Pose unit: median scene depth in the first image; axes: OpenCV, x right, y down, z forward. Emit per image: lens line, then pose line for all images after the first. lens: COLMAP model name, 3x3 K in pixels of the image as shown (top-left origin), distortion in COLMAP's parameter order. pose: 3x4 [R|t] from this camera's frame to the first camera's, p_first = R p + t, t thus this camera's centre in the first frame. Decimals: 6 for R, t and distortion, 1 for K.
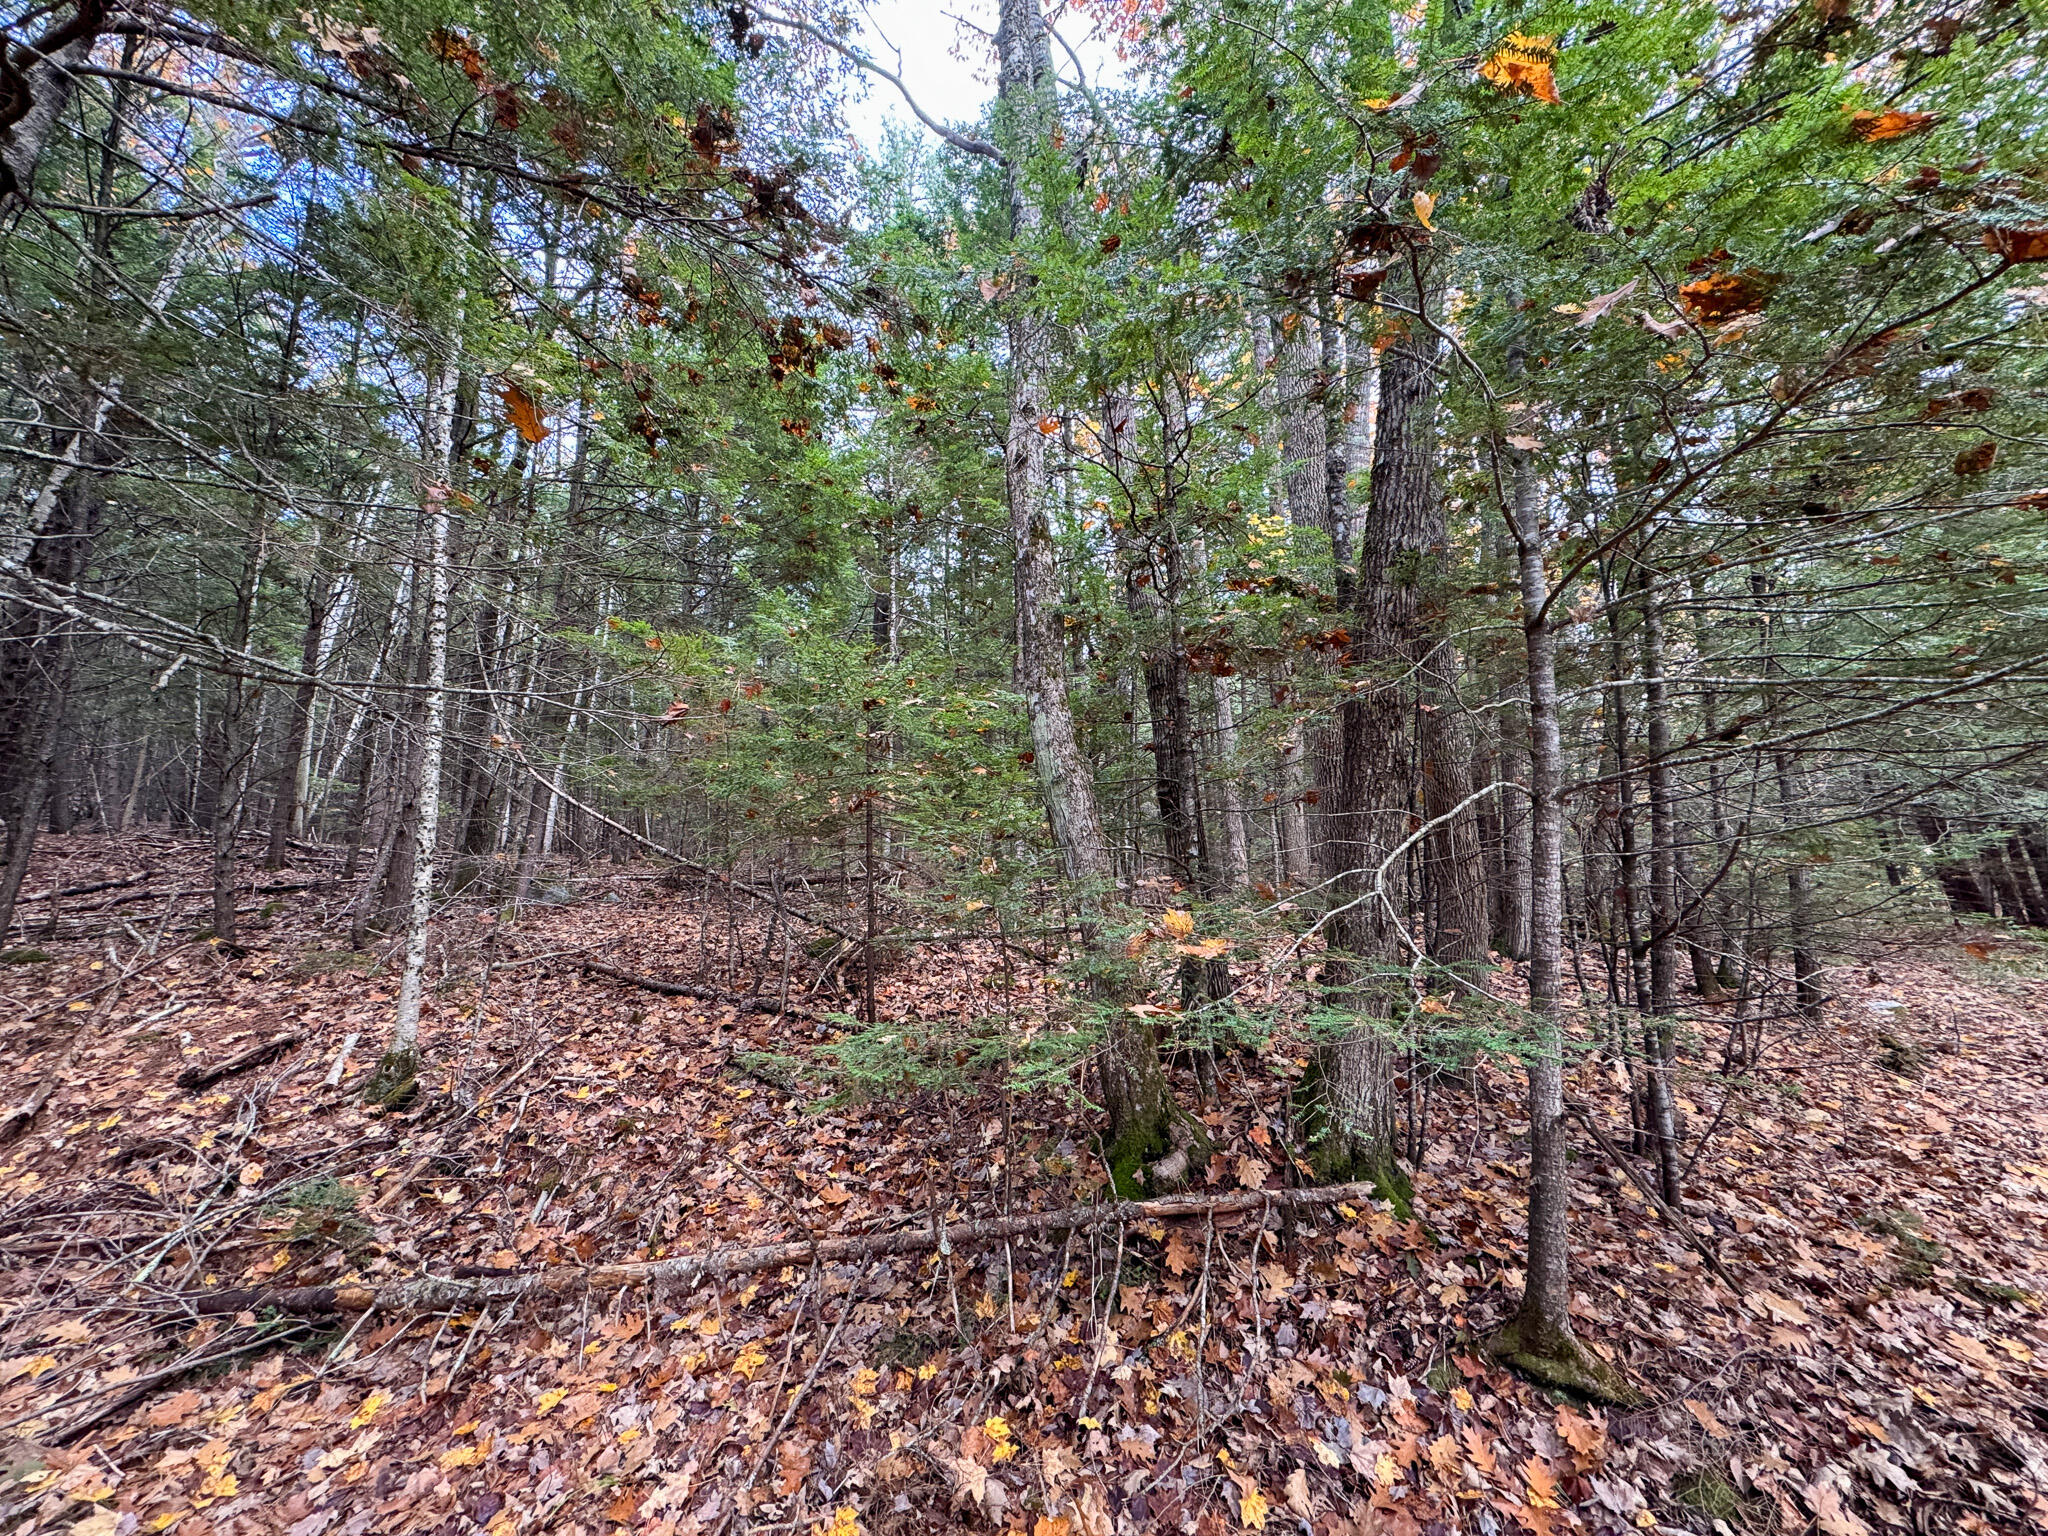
lens RADIAL K [[810.3, 0, 1024.2], [0, 810.3, 768.1], [0, 0, 1]] dist [0.000100, 0.000568]
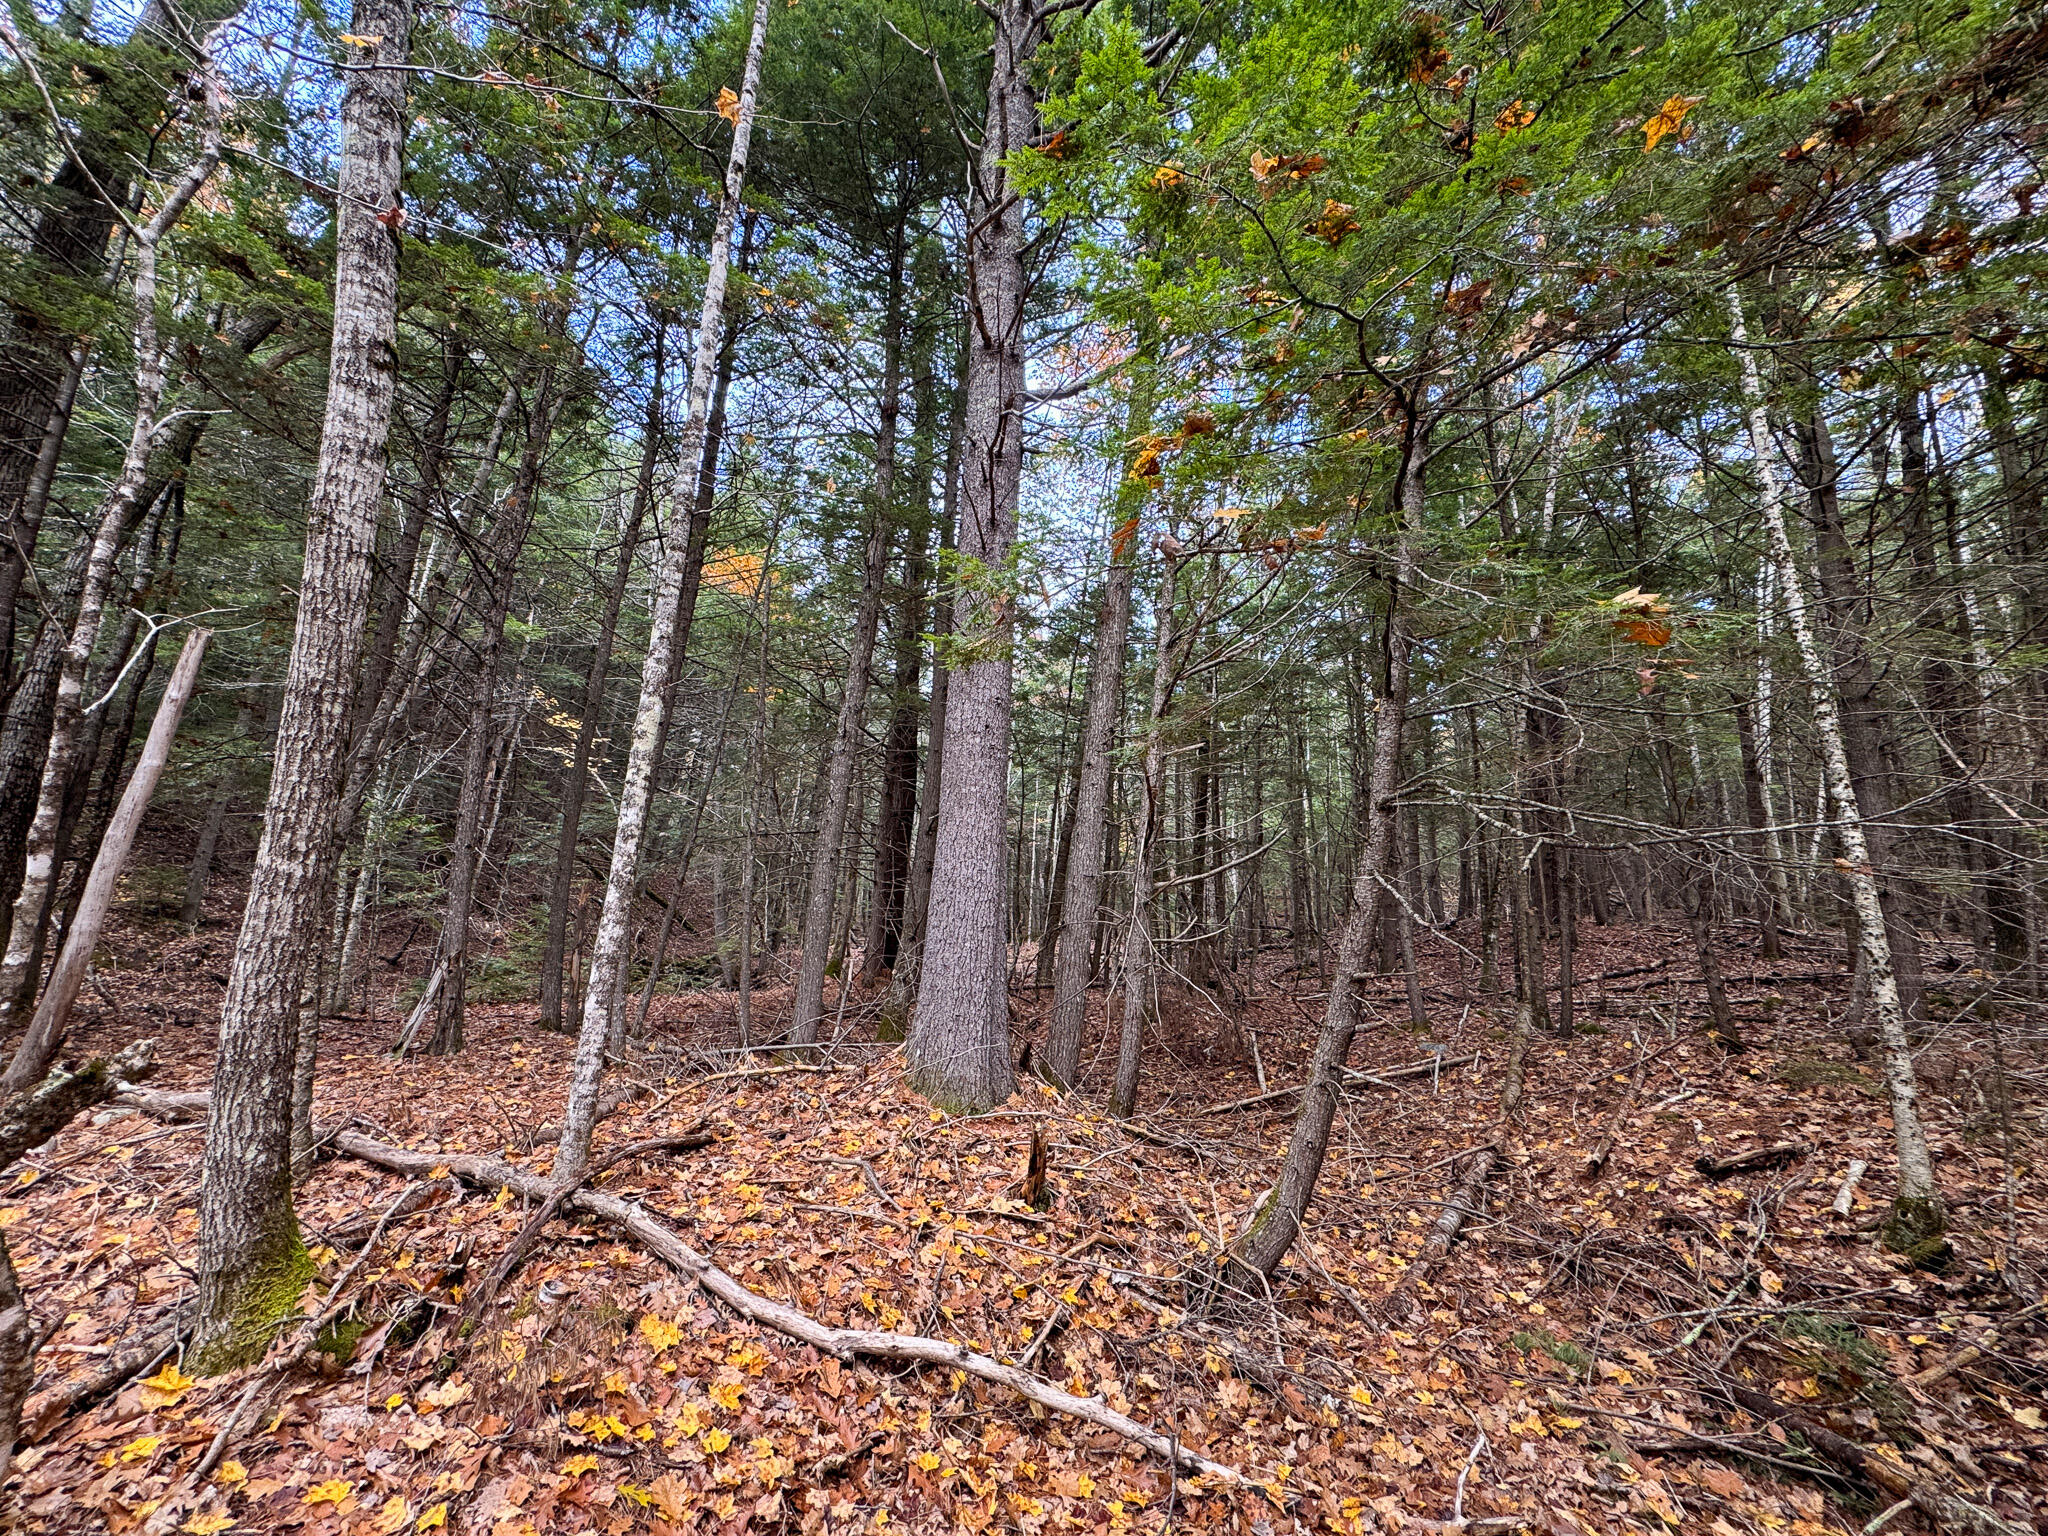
lens RADIAL K [[810.3, 0, 1025.4], [0, 810.3, 765.3], [0, 0, 1]] dist [0.000100, 0.000568]
pose [[0.078991, -0.210095, -0.974485, 0.100461], [0.112629, 0.973161, -0.200680, -0.034812], [0.990492, -0.093903, 0.100533, 0.008471]]
